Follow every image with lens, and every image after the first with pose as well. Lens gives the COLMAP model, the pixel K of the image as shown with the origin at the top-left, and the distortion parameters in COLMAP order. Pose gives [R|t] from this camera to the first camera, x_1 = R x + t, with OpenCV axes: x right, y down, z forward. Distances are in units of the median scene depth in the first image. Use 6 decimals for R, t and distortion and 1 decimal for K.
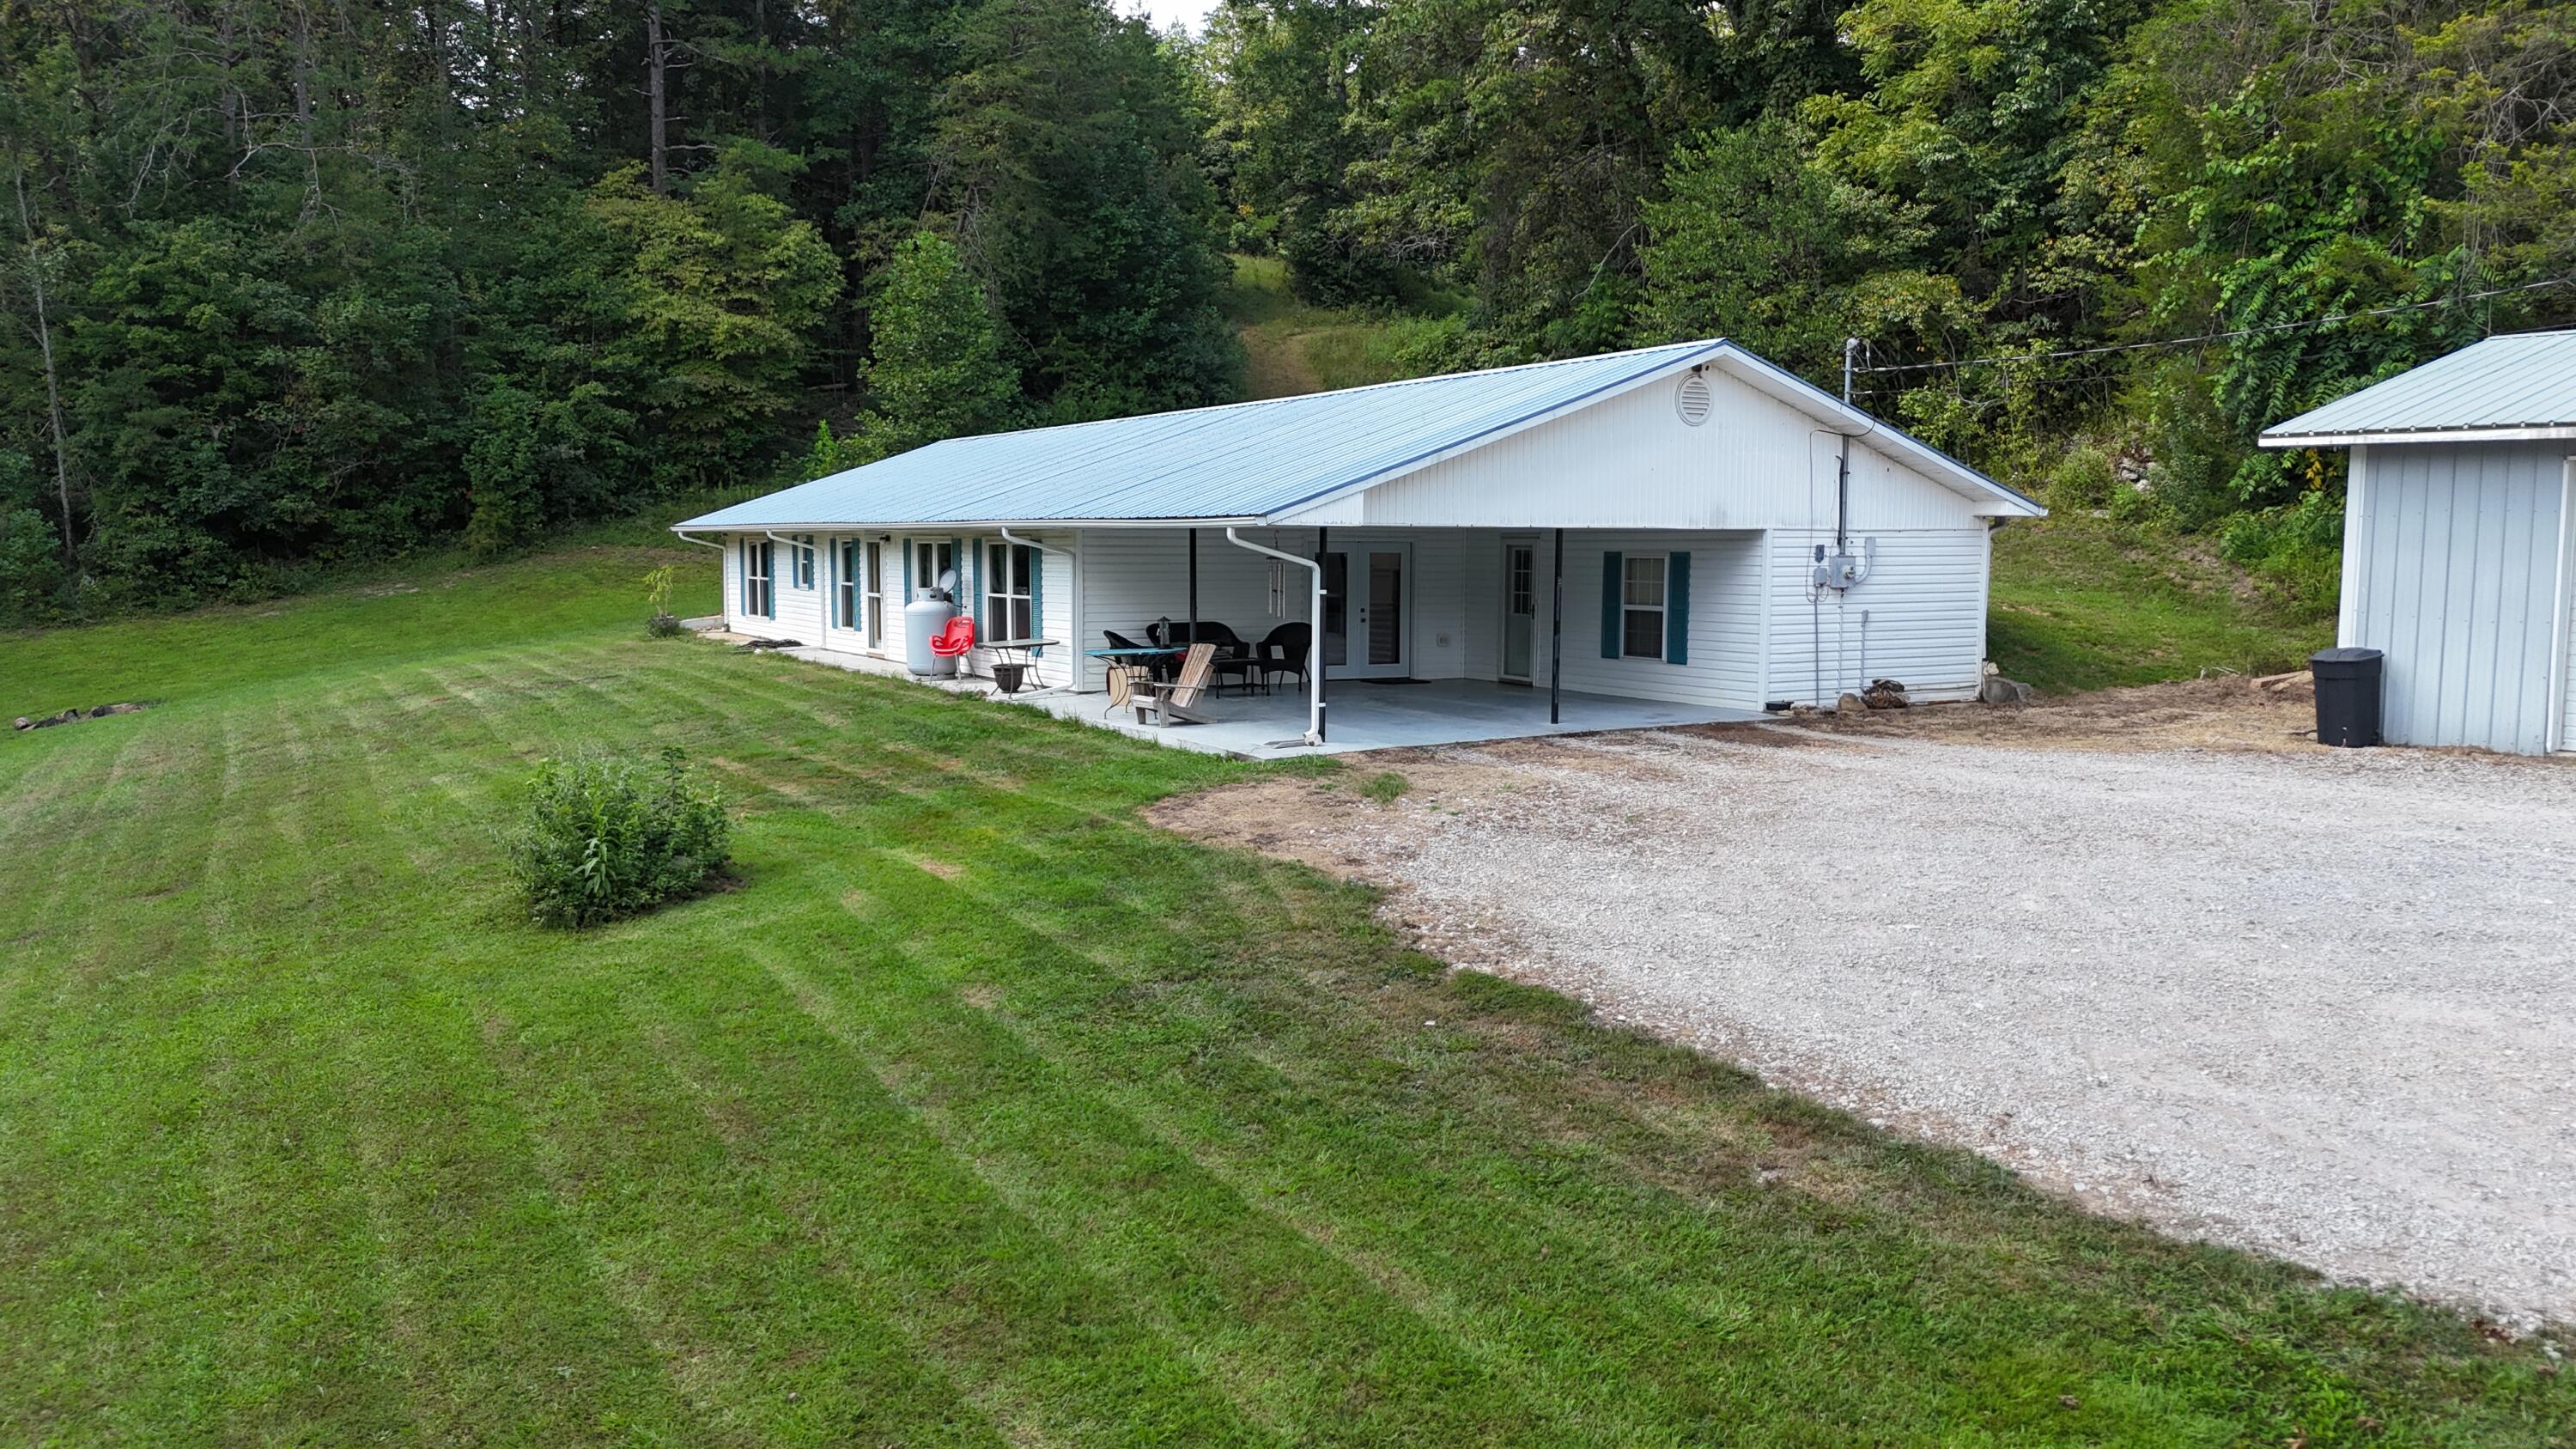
lens RADIAL K [[1902.3, 0, 1306.0], [0, 1902.3, 716.8], [0, 0, 1]] dist [0.073766, -0.071931]
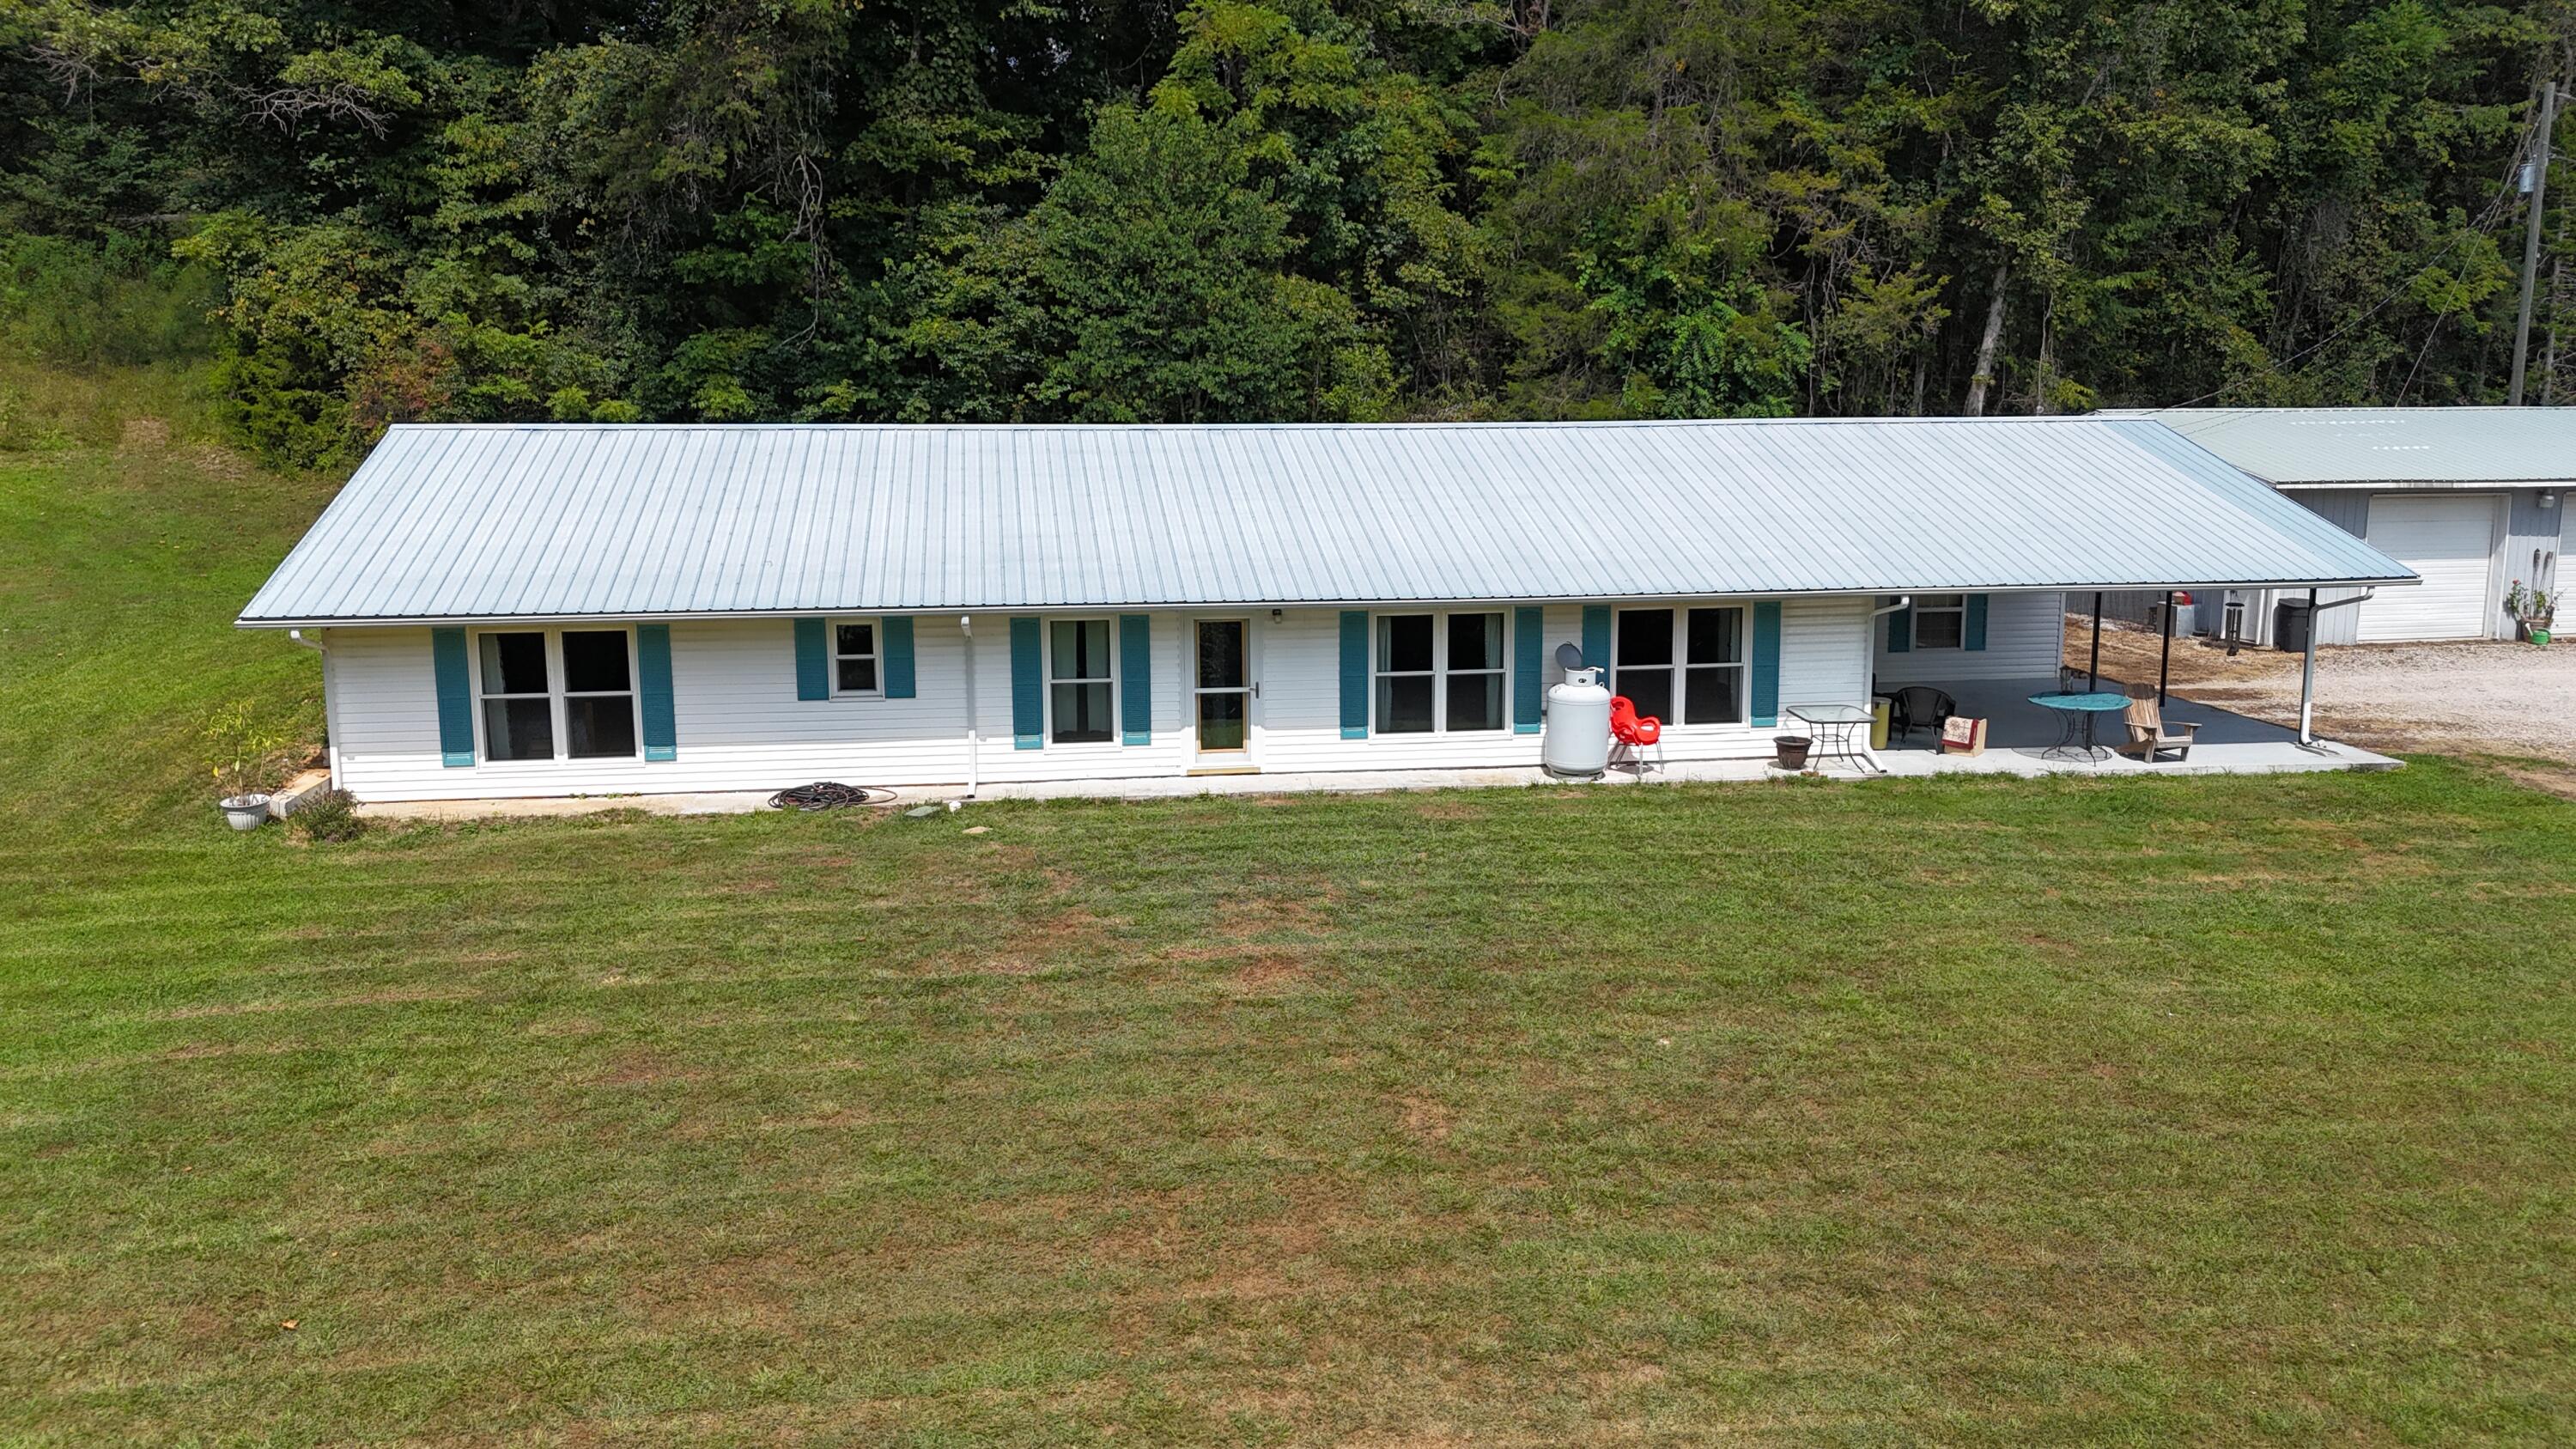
lens RADIAL K [[1902.3, 0, 1297.8], [0, 1902.3, 732.5], [0, 0, 1]] dist [0.073766, -0.071931]
pose [[0.375465, -0.164374, 0.912144, -0.753482], [0.090499, 0.985947, 0.140422, -0.126440], [-0.922408, 0.029824, 0.385064, 0.580812]]
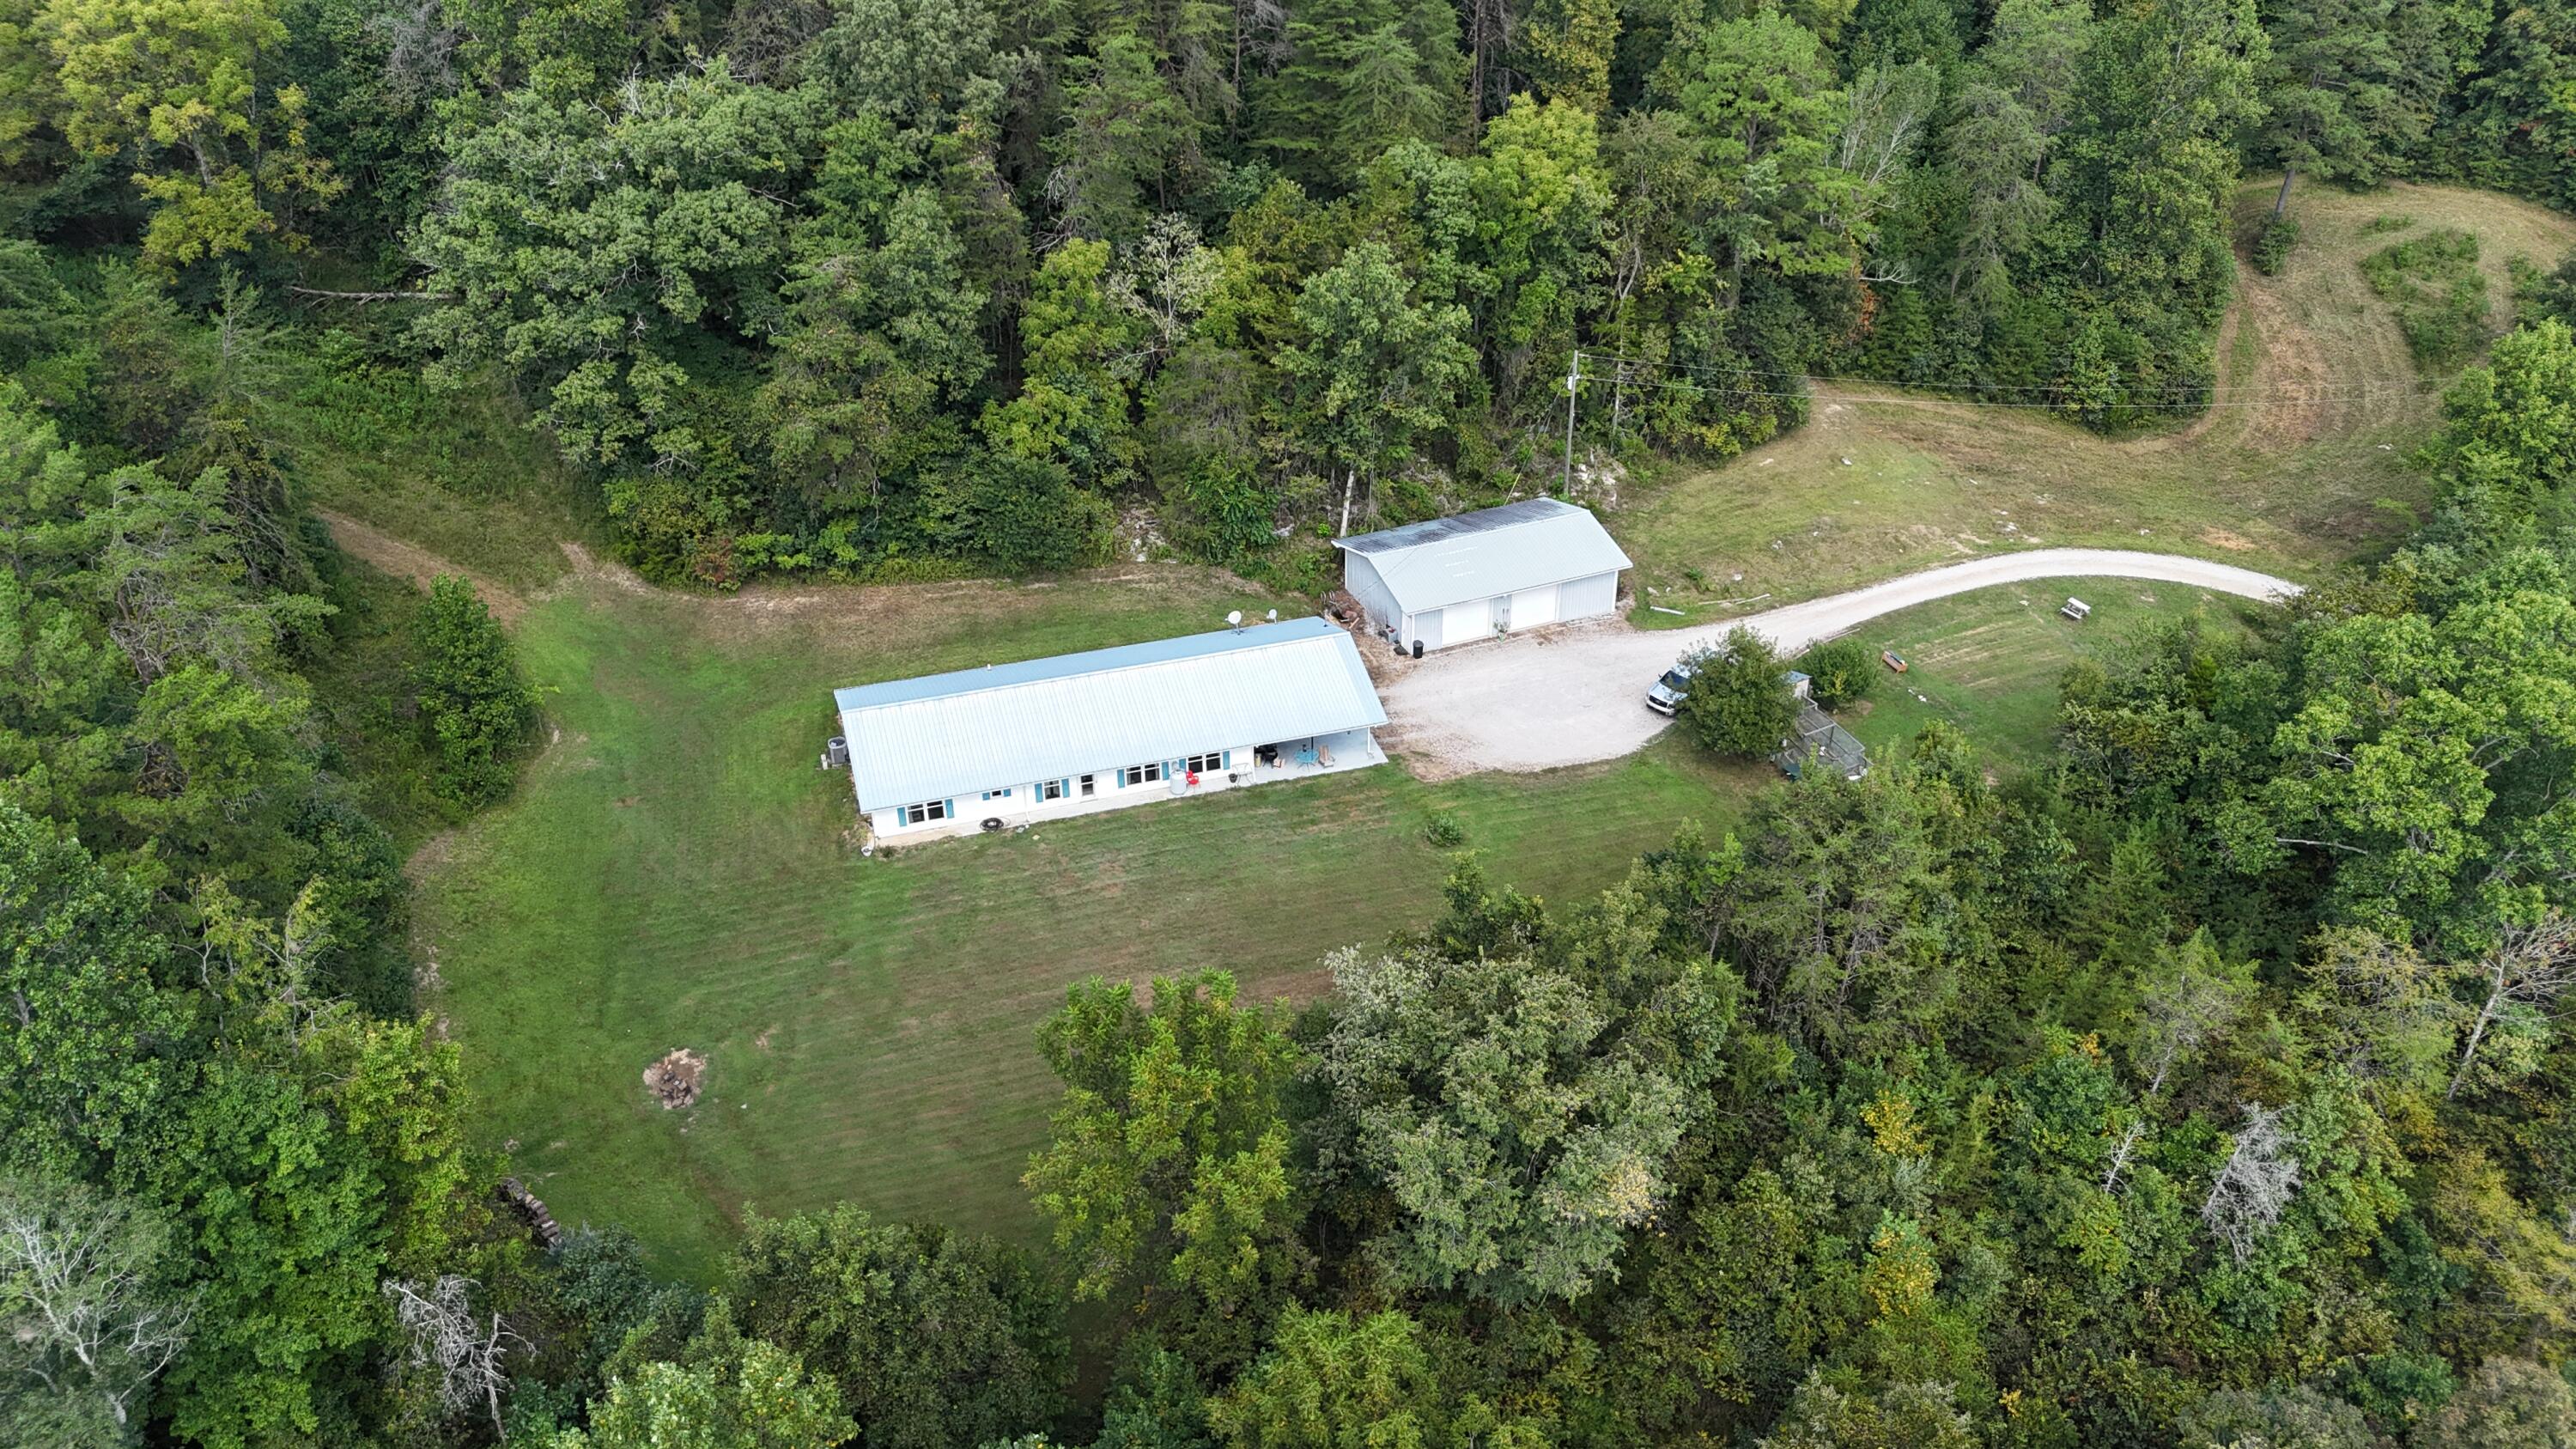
lens RADIAL K [[1902.3, 0, 1284.6], [0, 1902.3, 725.2], [0, 0, 1]] dist [0.073766, -0.071931]
pose [[0.232065, -0.514517, 0.825480, -2.107180], [0.099881, 0.856767, 0.505939, -1.324523], [-0.967558, -0.034961, 0.250217, -0.008153]]
